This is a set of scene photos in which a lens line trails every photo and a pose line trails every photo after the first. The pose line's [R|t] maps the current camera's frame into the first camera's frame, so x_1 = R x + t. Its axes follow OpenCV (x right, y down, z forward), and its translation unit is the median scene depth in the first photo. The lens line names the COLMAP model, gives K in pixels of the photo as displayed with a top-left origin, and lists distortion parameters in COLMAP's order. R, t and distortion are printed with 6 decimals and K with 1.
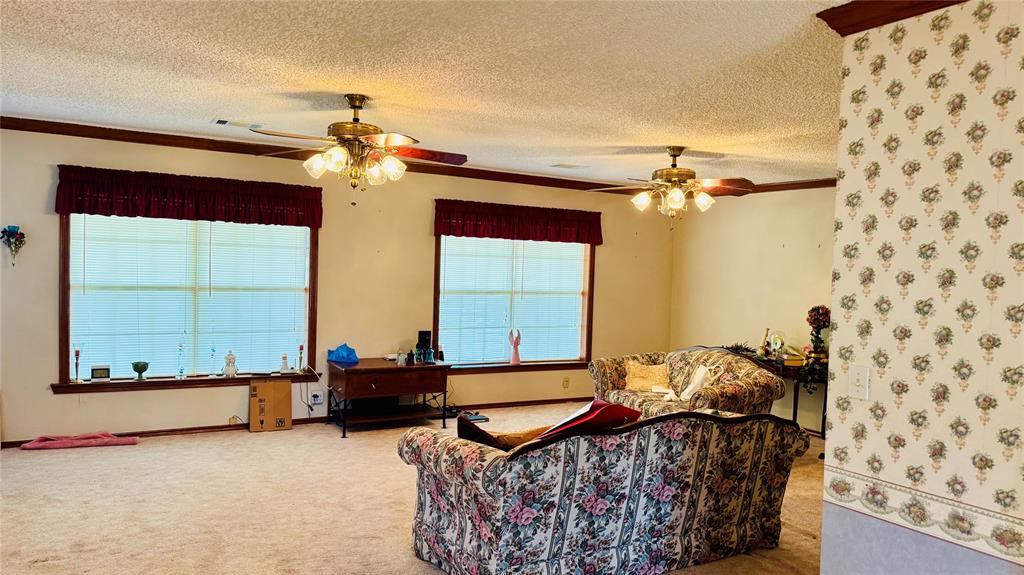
lens RADIAL K [[726.0, 0, 514.8], [0, 726.0, 287.6], [0, 0, 1]] dist [0.036287, -0.038977]
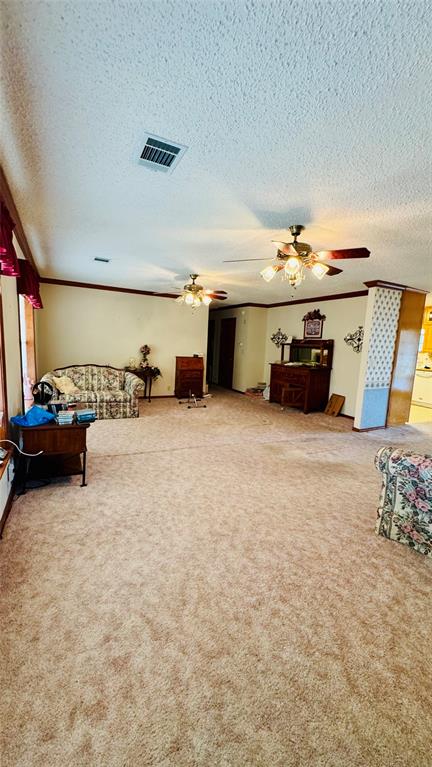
lens RADIAL K [[306.4, 0, 219.3], [0, 306.4, 382.5], [0, 0, 1]] dist [-0.000860, -0.000187]
pose [[0.057364, -0.163149, 0.984932, -0.735060], [-0.011406, 0.986385, 0.164054, -0.028187], [-0.998288, -0.020645, 0.054722, 0.872985]]
